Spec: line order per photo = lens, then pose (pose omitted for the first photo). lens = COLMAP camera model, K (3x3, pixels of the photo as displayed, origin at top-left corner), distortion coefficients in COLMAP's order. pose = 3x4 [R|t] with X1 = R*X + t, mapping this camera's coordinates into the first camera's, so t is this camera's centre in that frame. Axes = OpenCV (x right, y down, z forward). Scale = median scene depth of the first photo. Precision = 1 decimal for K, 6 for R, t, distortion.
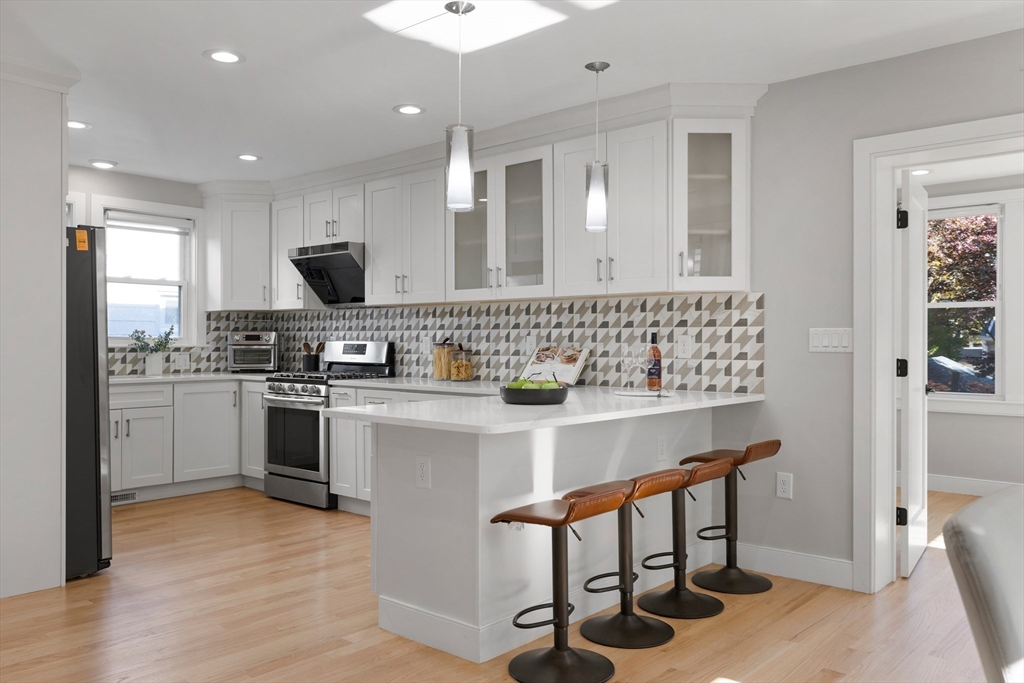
lens RADIAL K [[798.8, 0, 511.0], [0, 798.8, 344.5], [0, 0, 1]] dist [-0.001402, 0.000171]
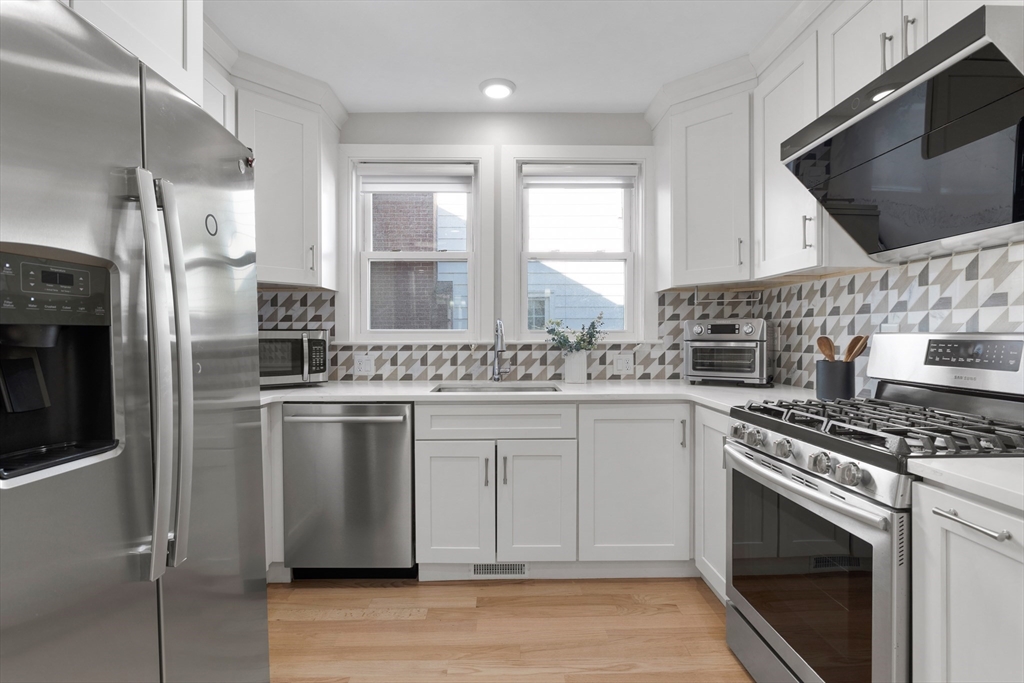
lens RADIAL K [[477.9, 0, 509.4], [0, 477.9, 339.1], [0, 0, 1]] dist [-0.009173, 0.000121]
pose [[0.674343, 0.002266, -0.738415, -0.165483], [0.000947, 0.999992, 0.003934, -0.002370], [0.738418, -0.003352, 0.674335, 0.639617]]
